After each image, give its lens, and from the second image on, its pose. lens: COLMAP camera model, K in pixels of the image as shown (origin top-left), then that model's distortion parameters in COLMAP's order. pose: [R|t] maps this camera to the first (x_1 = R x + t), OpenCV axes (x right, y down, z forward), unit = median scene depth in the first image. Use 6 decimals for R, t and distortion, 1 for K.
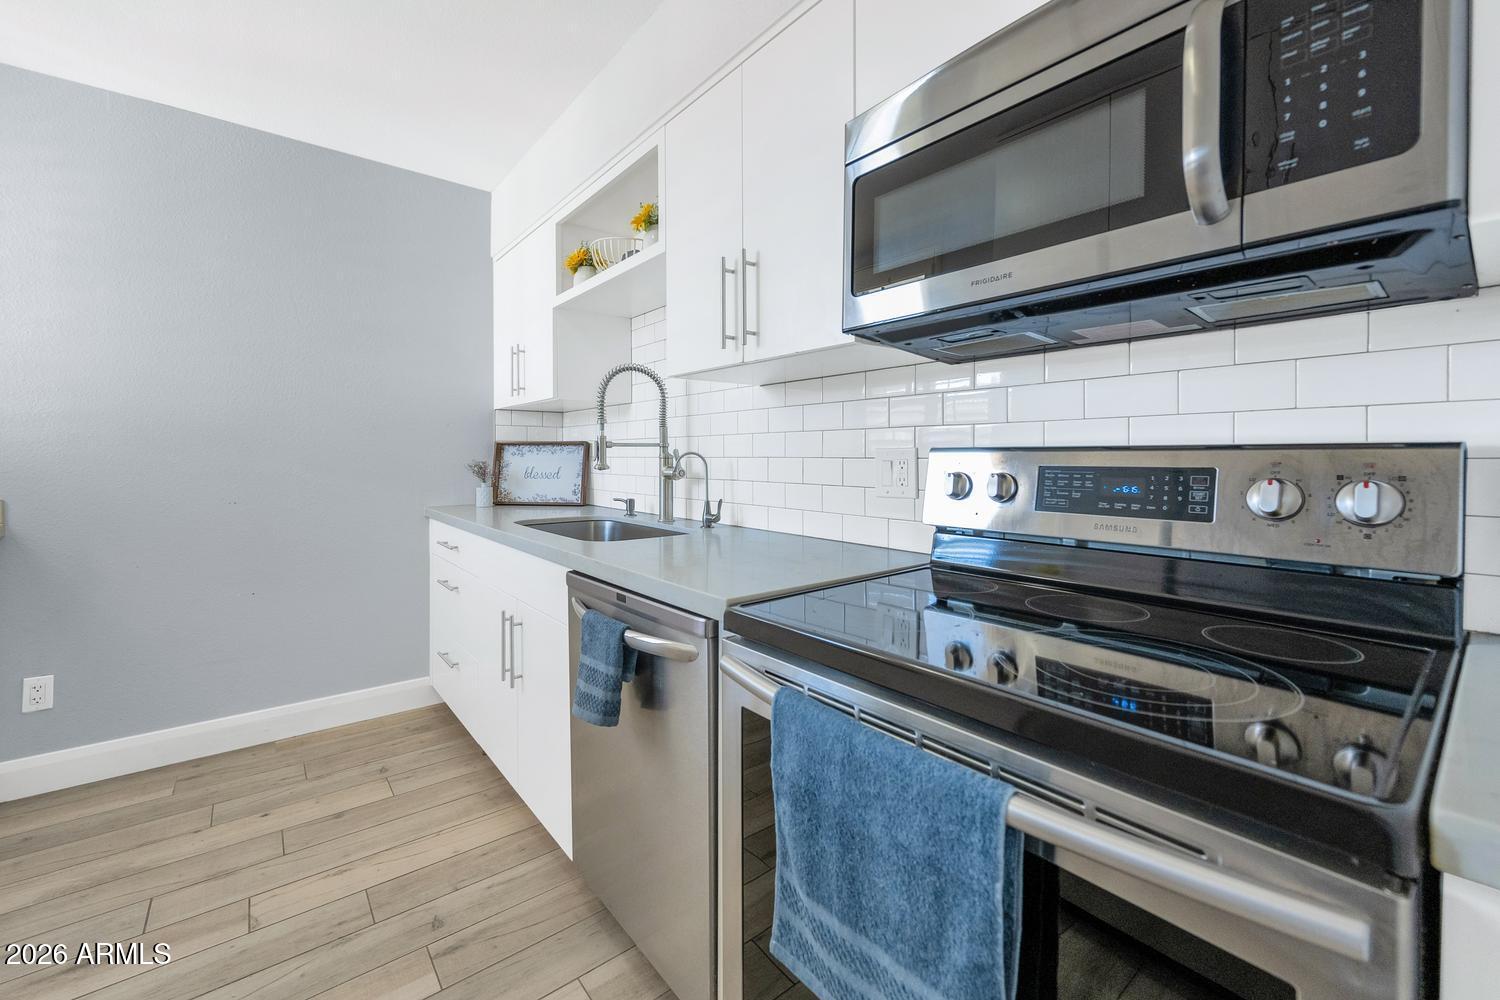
lens RADIAL K [[596.8, 0, 742.5], [0, 596.8, 449.3], [0, 0, 1]] dist [0.001007, -0.000172]
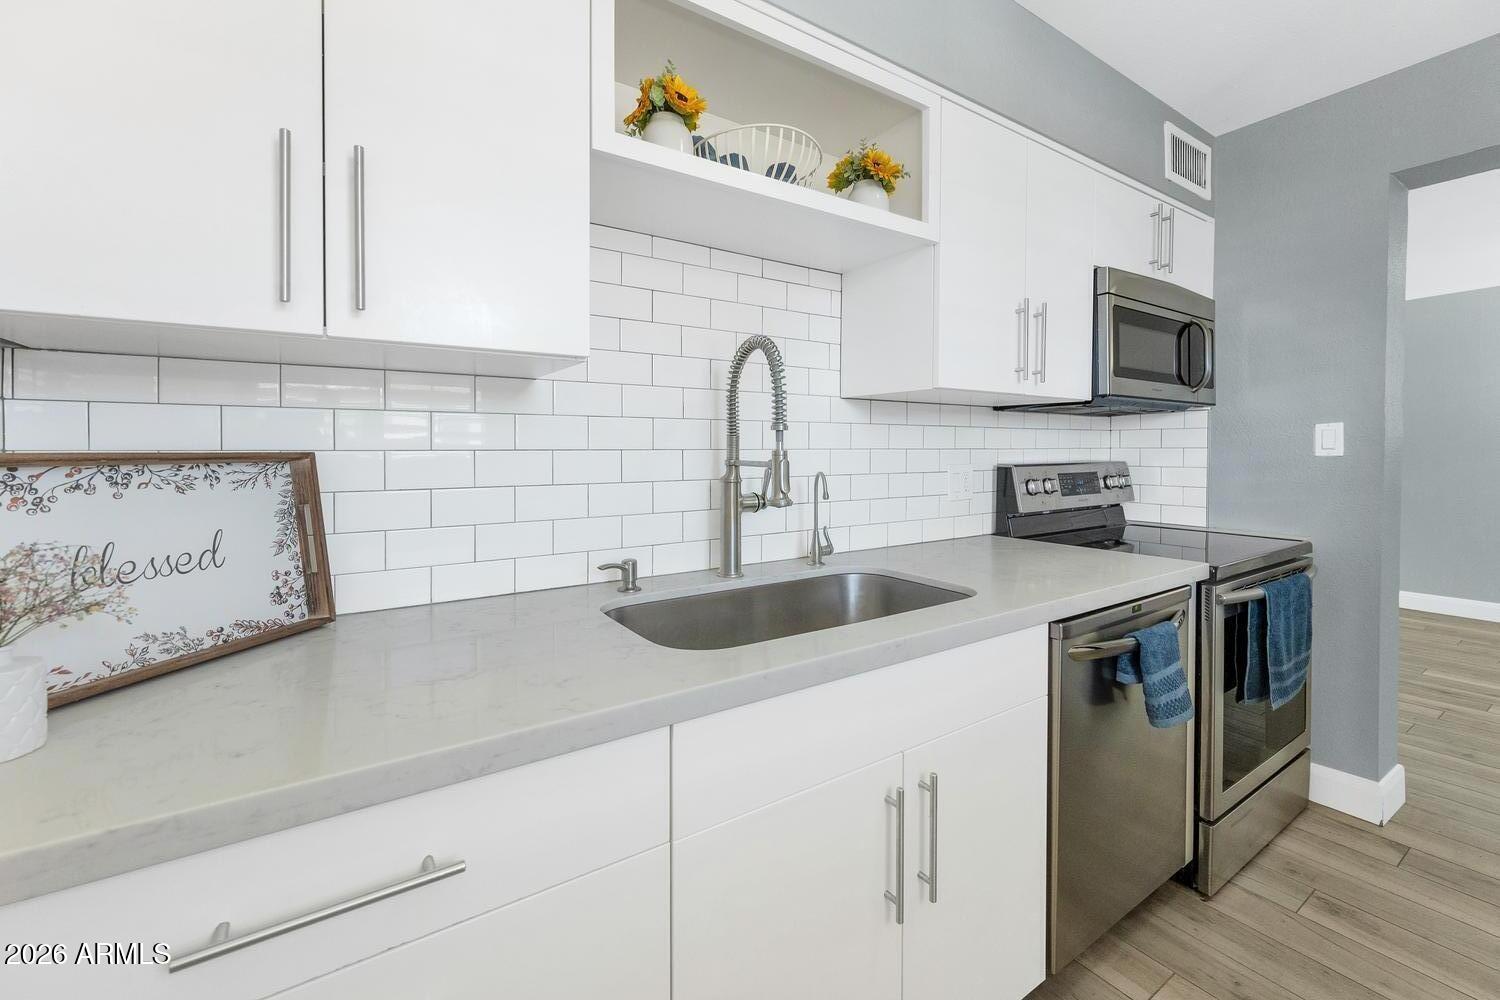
lens RADIAL K [[597.9, 0, 750.8], [0, 597.9, 475.4], [0, 0, 1]] dist [0.000147, -0.000197]
pose [[0.113246, -0.022134, 0.993320, -0.903077], [0.009516, 0.999730, 0.021192, -0.007476], [-0.993521, 0.007053, 0.113426, 1.024819]]
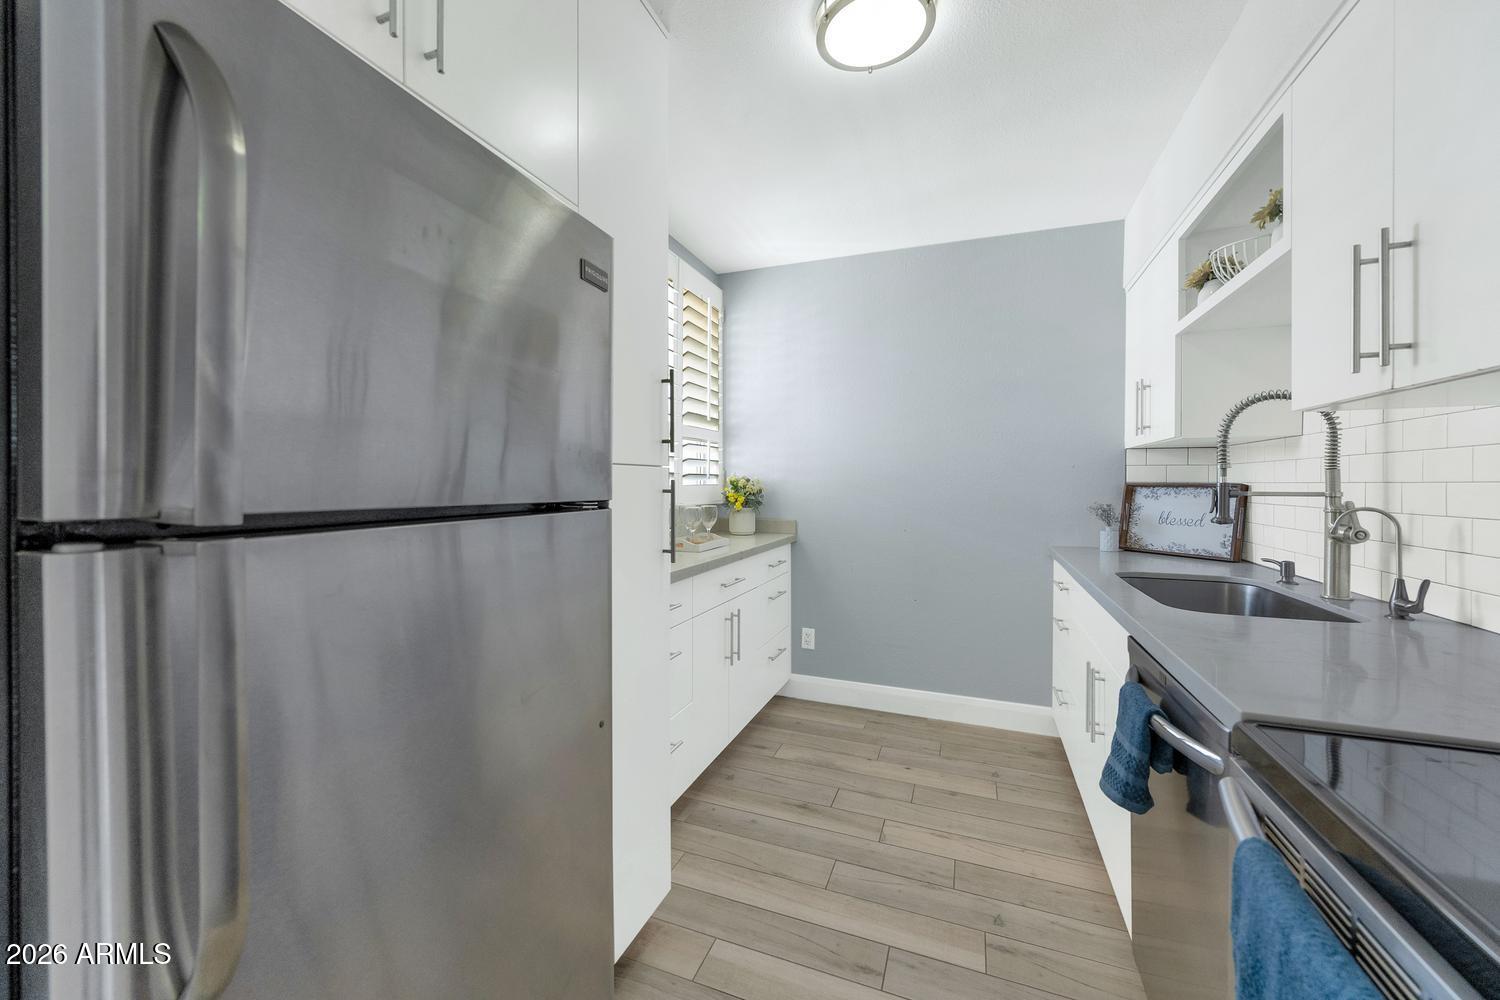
lens RADIAL K [[597.9, 0, 750.8], [0, 597.9, 475.4], [0, 0, 1]] dist [0.000147, -0.000197]
pose [[0.517339, -0.006389, -0.855757, 0.135788], [-0.000768, 0.999968, -0.007930, -0.025663], [0.855780, 0.004759, 0.517317, 0.004221]]
